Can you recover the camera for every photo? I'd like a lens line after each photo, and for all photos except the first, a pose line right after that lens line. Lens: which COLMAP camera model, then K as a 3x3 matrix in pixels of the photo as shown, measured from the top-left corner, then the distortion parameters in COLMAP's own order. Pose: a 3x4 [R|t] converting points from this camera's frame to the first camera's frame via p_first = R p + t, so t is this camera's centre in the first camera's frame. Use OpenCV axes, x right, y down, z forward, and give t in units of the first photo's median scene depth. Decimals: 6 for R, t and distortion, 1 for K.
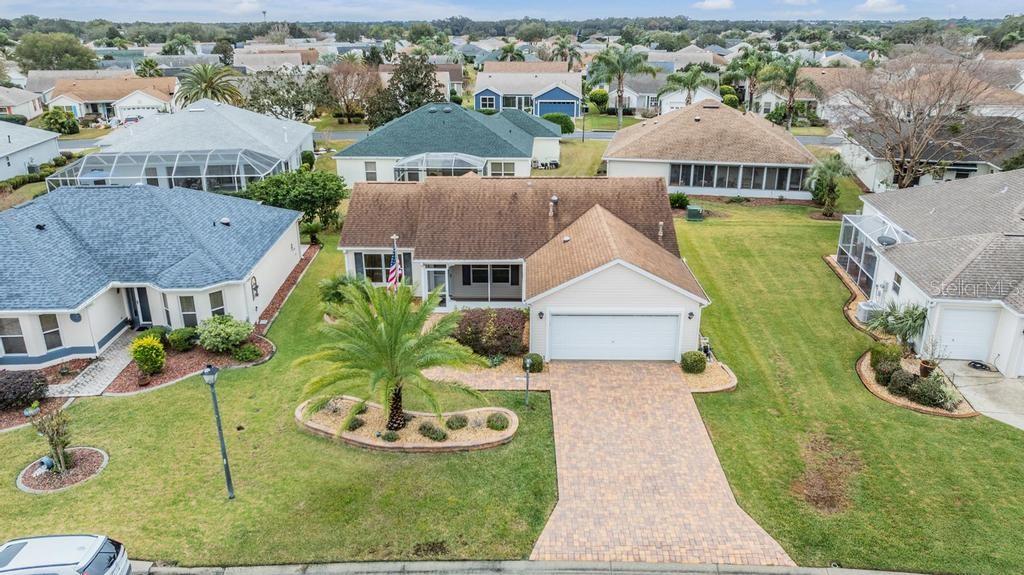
lens RADIAL K [[728.4, 0, 512.0], [0, 728.4, 287.5], [0, 0, 1]] dist [-0.023420, 0.007480]
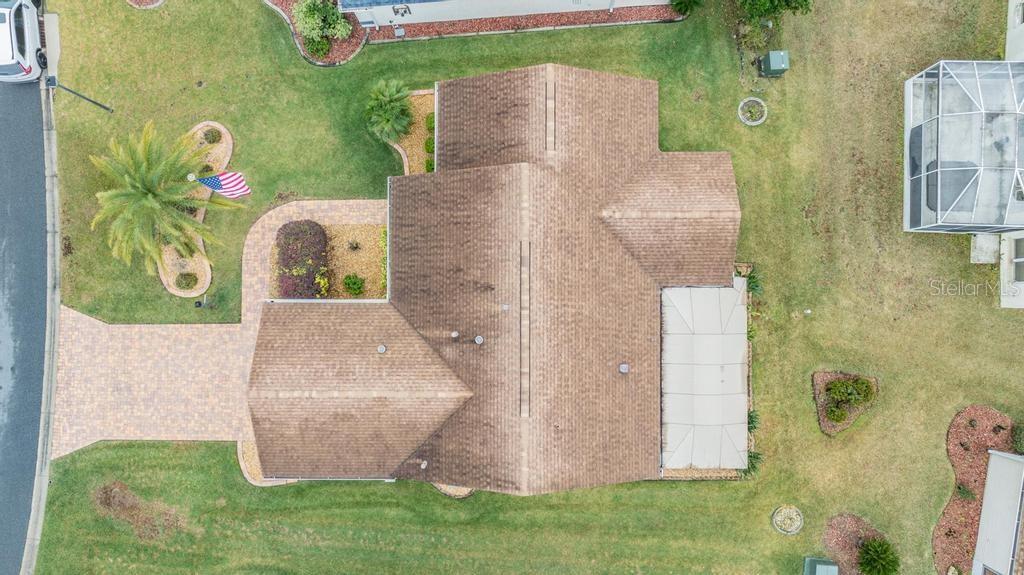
lens RADIAL K [[728.4, 0, 512.0], [0, 728.4, 287.5], [0, 0, 1]] dist [-0.023420, 0.007480]
pose [[0.015920, 0.999587, -0.023918, 0.024365], [-0.334789, 0.027869, 0.941881, -0.944978], [0.942158, -0.006987, 0.335095, 0.853074]]
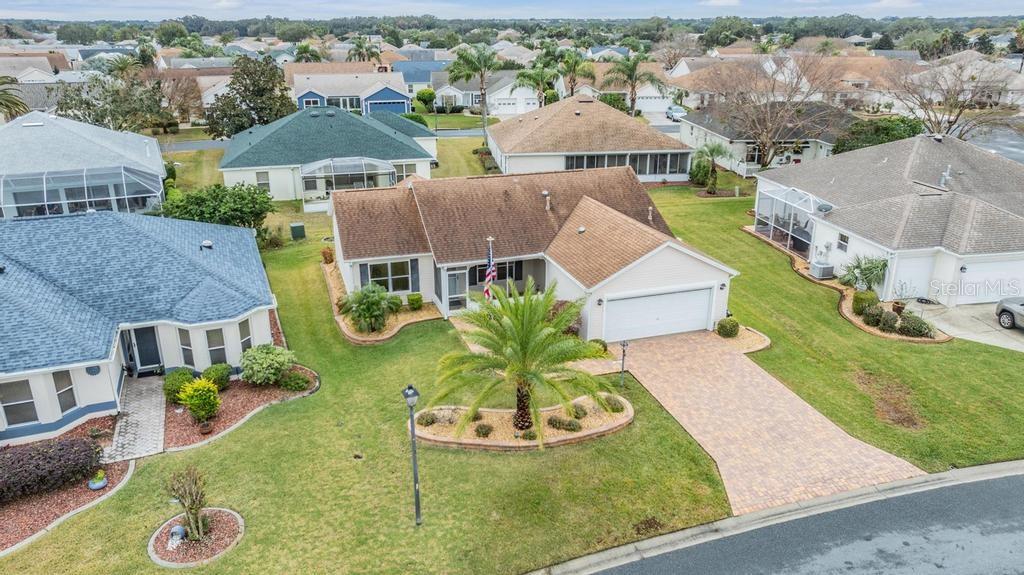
lens RADIAL K [[728.4, 0, 512.0], [0, 728.4, 287.5], [0, 0, 1]] dist [-0.023420, 0.007480]
pose [[0.944851, -0.111070, 0.308090, -0.352126], [0.110634, 0.993681, 0.018940, -0.014736], [-0.308247, 0.016189, 0.951169, 0.034360]]
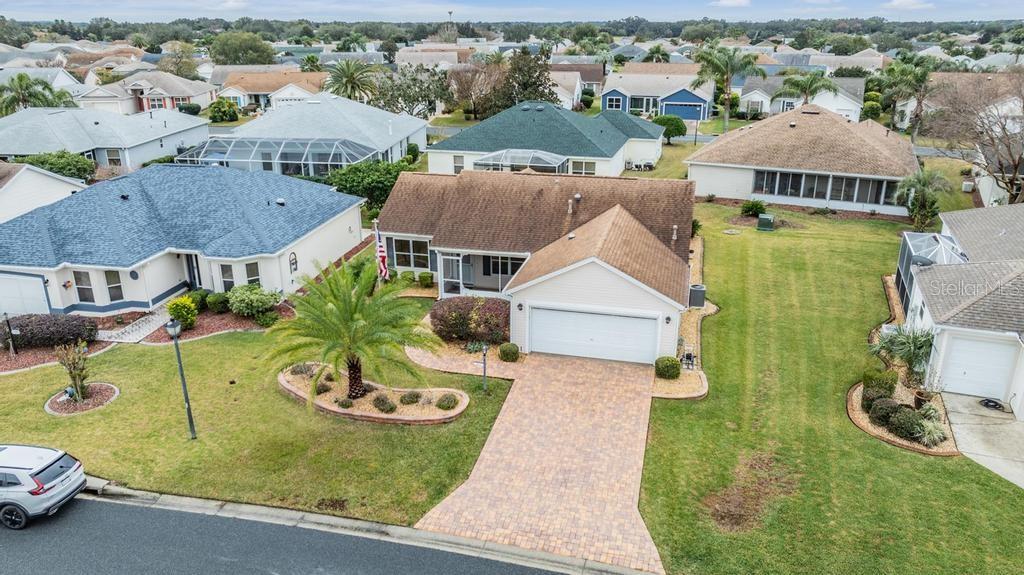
lens RADIAL K [[728.4, 0, 512.0], [0, 728.4, 287.5], [0, 0, 1]] dist [-0.023420, 0.007480]
pose [[0.973218, 0.078797, -0.215958, 0.217802], [-0.078969, 0.996846, 0.007844, 0.003193], [0.215895, 0.009420, 0.976371, -0.005426]]
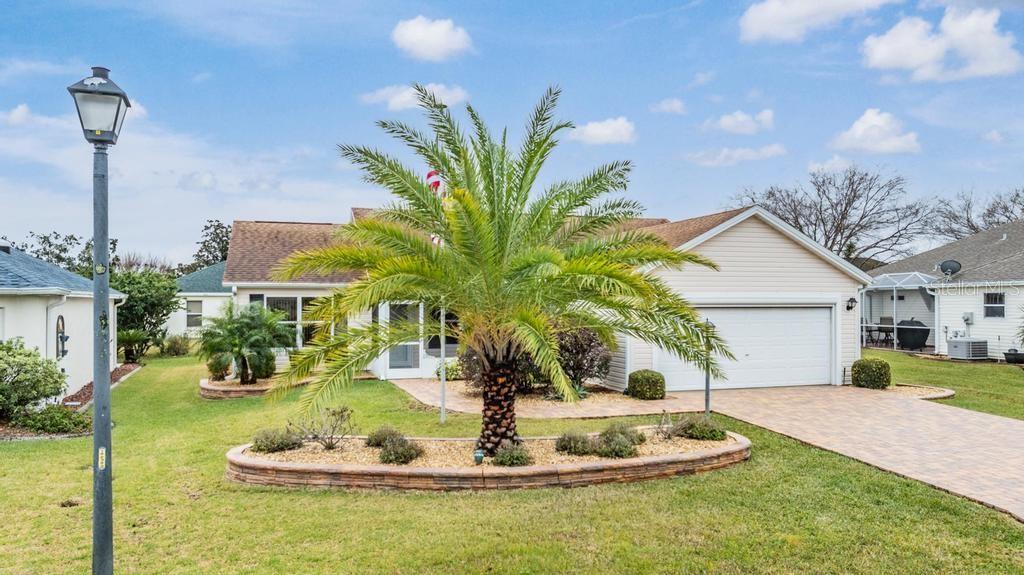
lens RADIAL K [[728.4, 0, 512.0], [0, 728.4, 287.5], [0, 0, 1]] dist [-0.023420, 0.007480]
pose [[0.947499, 0.006491, 0.319692, -0.220347], [0.109758, 0.932448, -0.344229, 0.188699], [-0.300331, 0.361246, 0.882781, 0.445232]]
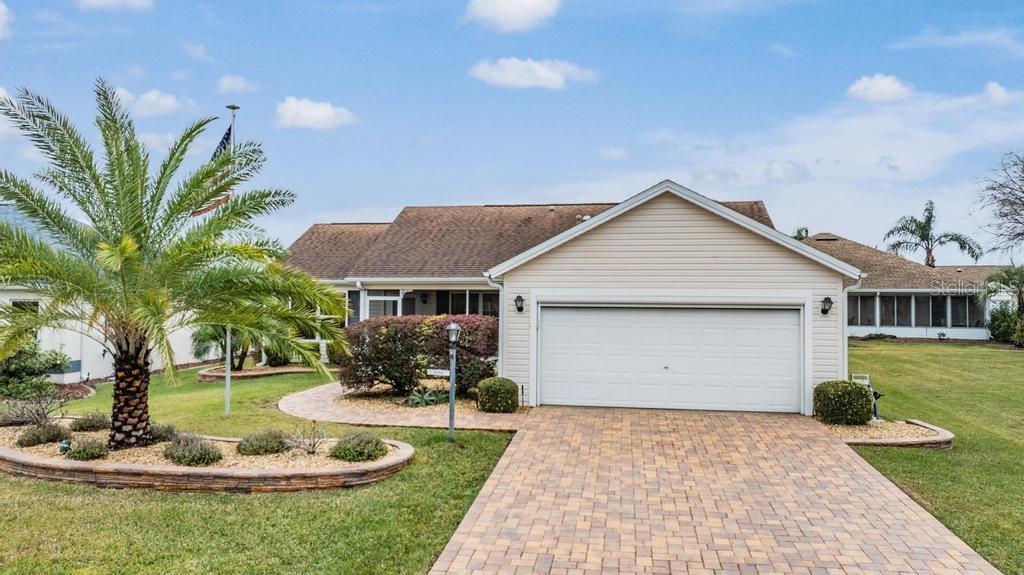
lens RADIAL K [[728.4, 0, 512.0], [0, 728.4, 287.5], [0, 0, 1]] dist [-0.023420, 0.007480]
pose [[0.989184, 0.007871, -0.146467, 0.096077], [-0.059654, 0.933835, -0.352696, 0.182638], [0.134000, 0.357619, 0.924204, 0.457667]]
